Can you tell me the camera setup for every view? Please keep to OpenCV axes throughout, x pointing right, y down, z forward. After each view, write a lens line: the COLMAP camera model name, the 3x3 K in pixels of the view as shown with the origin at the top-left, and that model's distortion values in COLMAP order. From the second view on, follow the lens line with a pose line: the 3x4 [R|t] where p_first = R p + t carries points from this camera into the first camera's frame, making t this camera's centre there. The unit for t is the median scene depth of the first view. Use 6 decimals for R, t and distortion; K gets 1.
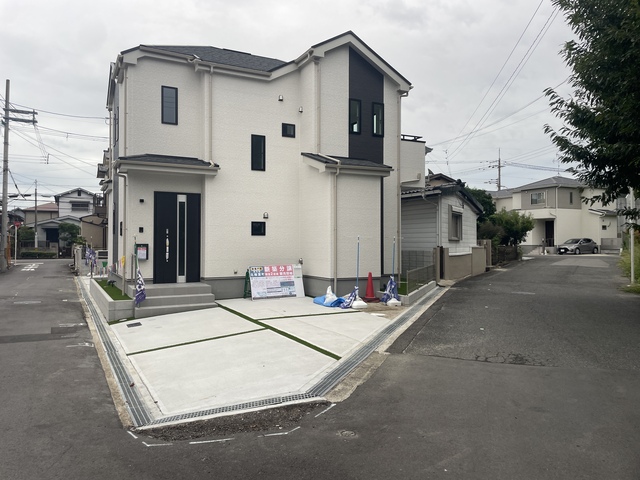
lens RADIAL K [[491.6, 0, 320.0], [0, 491.6, 240.0], [0, 0, 1]] dist [0.091664, -0.123975]
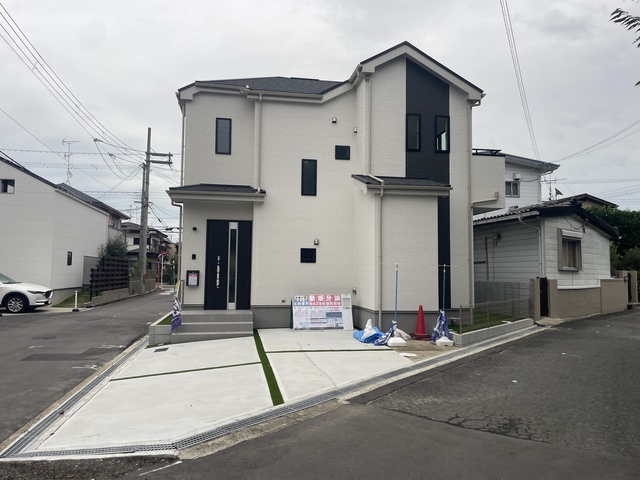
lens RADIAL K [[491.6, 0, 320.0], [0, 491.6, 240.0], [0, 0, 1]] dist [0.091664, -0.123975]
pose [[0.950944, -0.010709, -0.309176, 0.200694], [-0.008035, 0.998208, -0.059290, 0.003366], [0.309257, 0.058866, 0.949155, 0.100828]]
